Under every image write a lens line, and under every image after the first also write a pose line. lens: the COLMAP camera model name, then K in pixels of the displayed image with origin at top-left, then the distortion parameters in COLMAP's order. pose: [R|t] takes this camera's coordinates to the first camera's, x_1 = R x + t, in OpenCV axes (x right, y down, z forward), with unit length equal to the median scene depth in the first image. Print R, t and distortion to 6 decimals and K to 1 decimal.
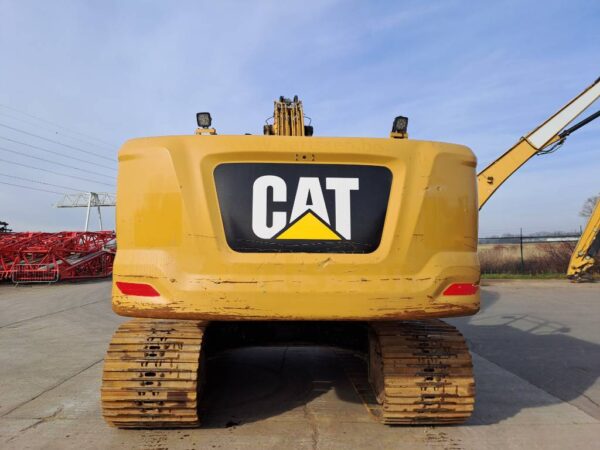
lens RADIAL K [[437.1, 0, 289.8], [0, 437.1, 220.9], [0, 0, 1]] dist [0.124522, -0.144222]
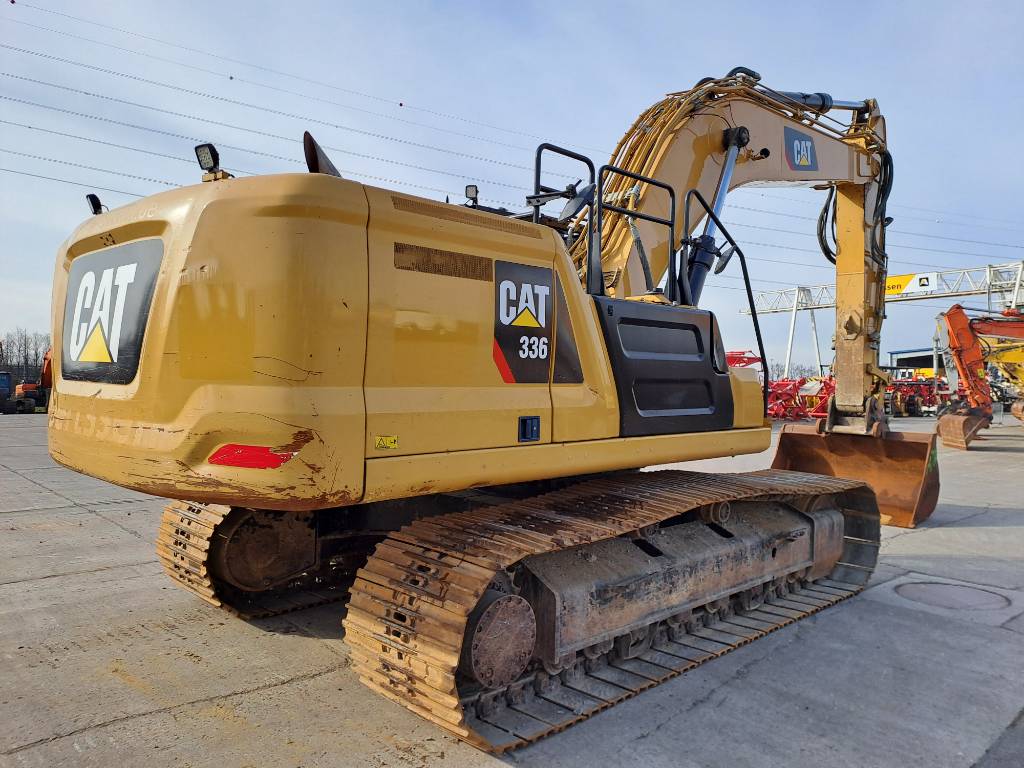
lens RADIAL K [[745.9, 0, 494.5], [0, 745.9, 377.0], [0, 0, 1]] dist [0.124522, -0.144222]
pose [[0.662973, 0.012135, -0.748545, 1.286604], [0.029945, 0.998639, 0.042711, 0.031943], [0.748044, -0.050732, 0.661707, 0.652909]]
